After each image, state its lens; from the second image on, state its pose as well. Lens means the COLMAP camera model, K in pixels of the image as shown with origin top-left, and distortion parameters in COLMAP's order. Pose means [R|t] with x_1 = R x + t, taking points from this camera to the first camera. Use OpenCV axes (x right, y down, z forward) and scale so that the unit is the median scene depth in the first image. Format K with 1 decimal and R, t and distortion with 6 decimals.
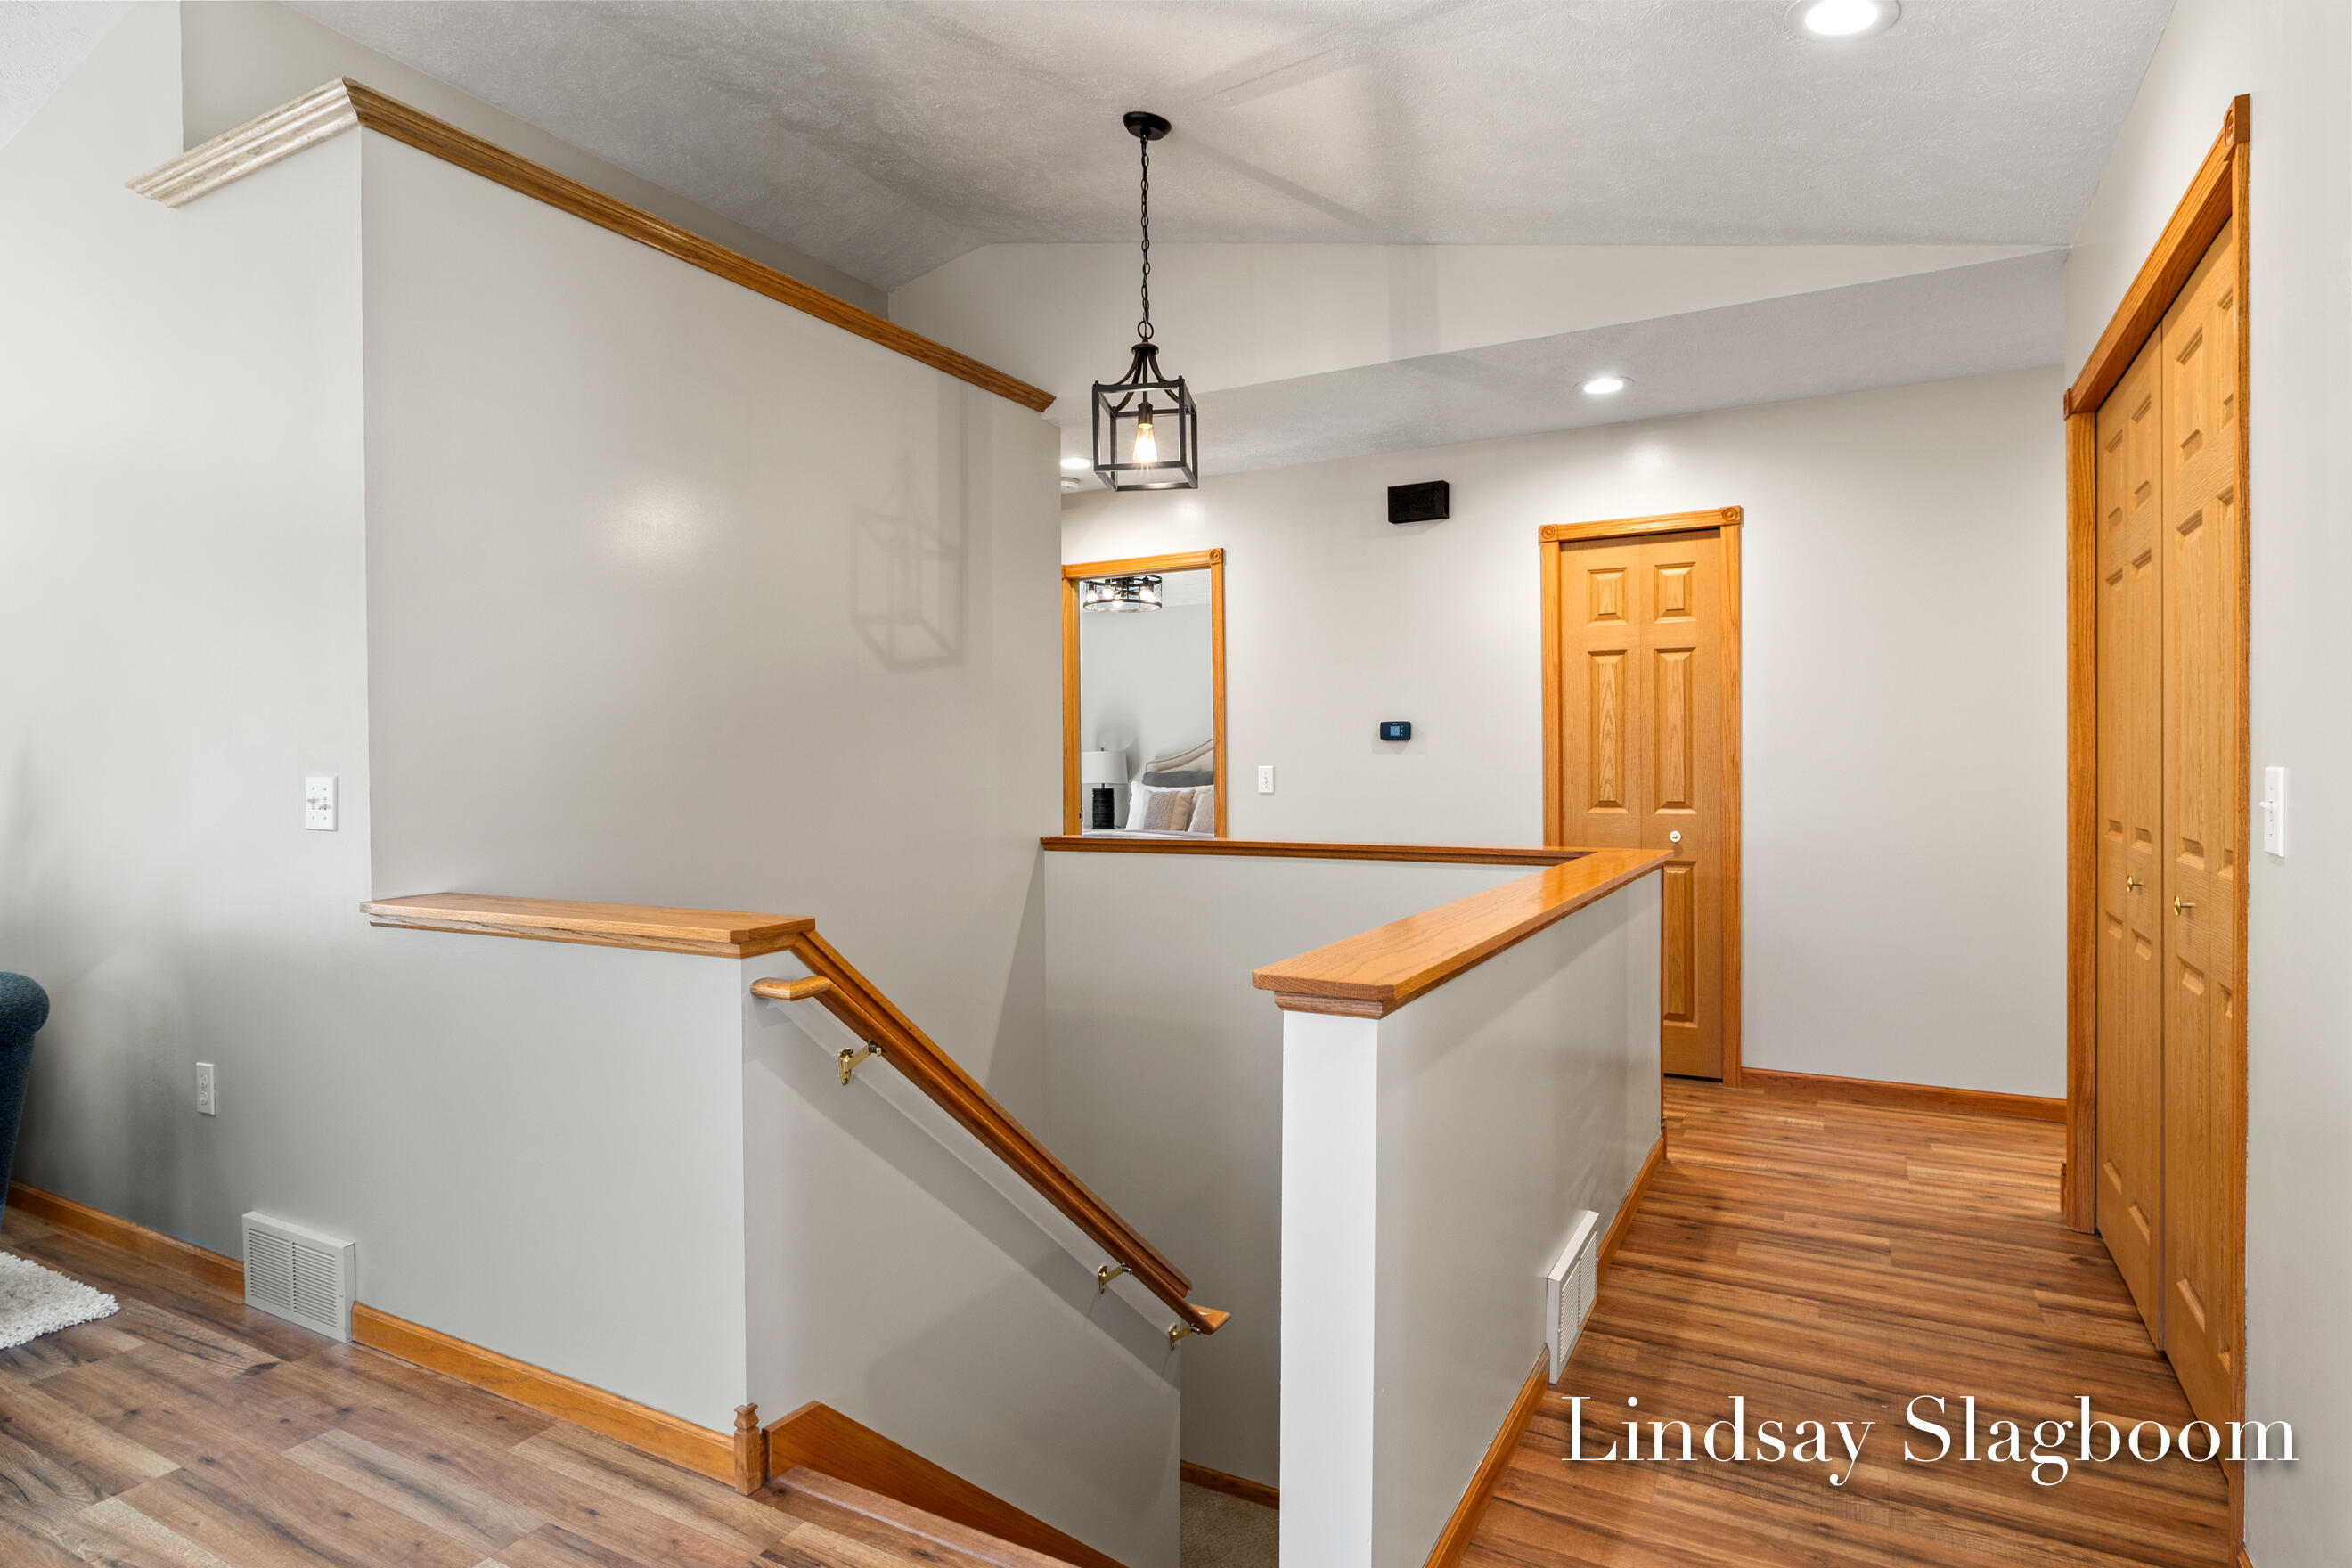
lens RADIAL K [[1253.1, 0, 1189.3], [0, 1253.1, 778.1], [0, 0, 1]] dist [-0.005300, 0.001199]
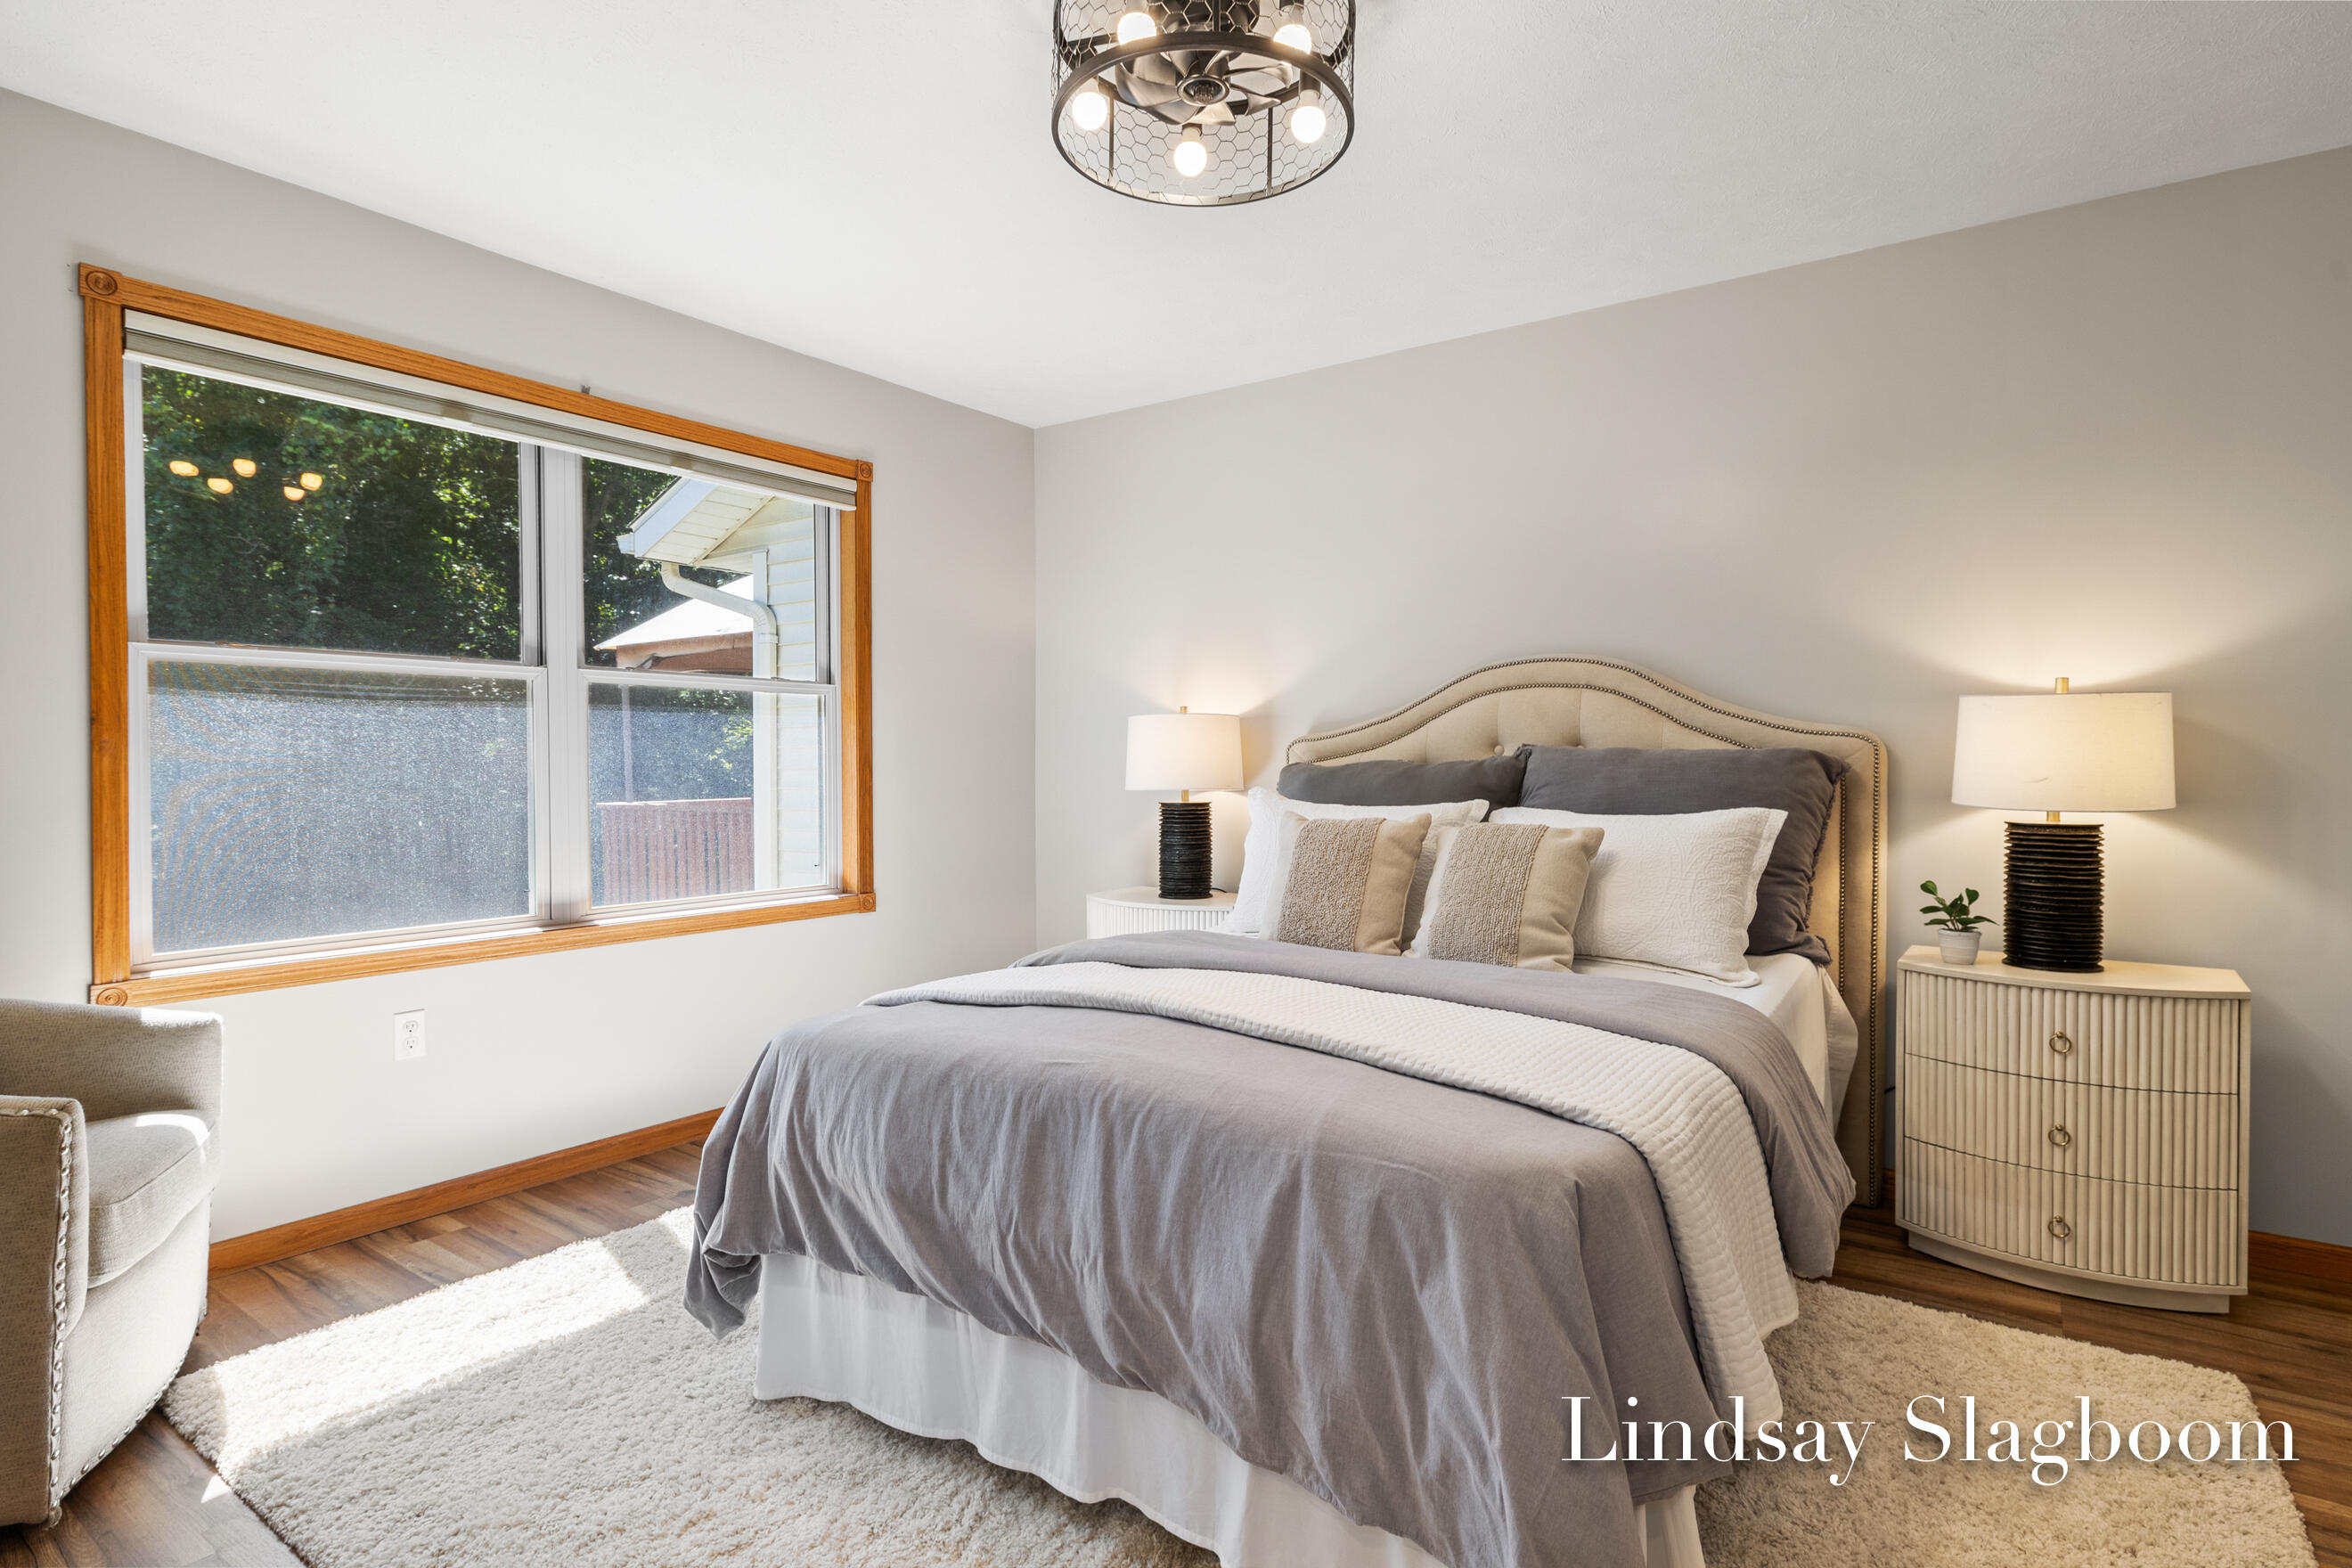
lens RADIAL K [[1183.5, 0, 1180.4], [0, 1183.5, 774.5], [0, 0, 1]] dist [0.002971, 0.001129]
pose [[0.991448, 0.004517, -0.130425, -0.020266], [-0.003332, 0.999951, 0.009304, -0.004826], [0.130460, -0.008790, 0.991415, 0.648819]]
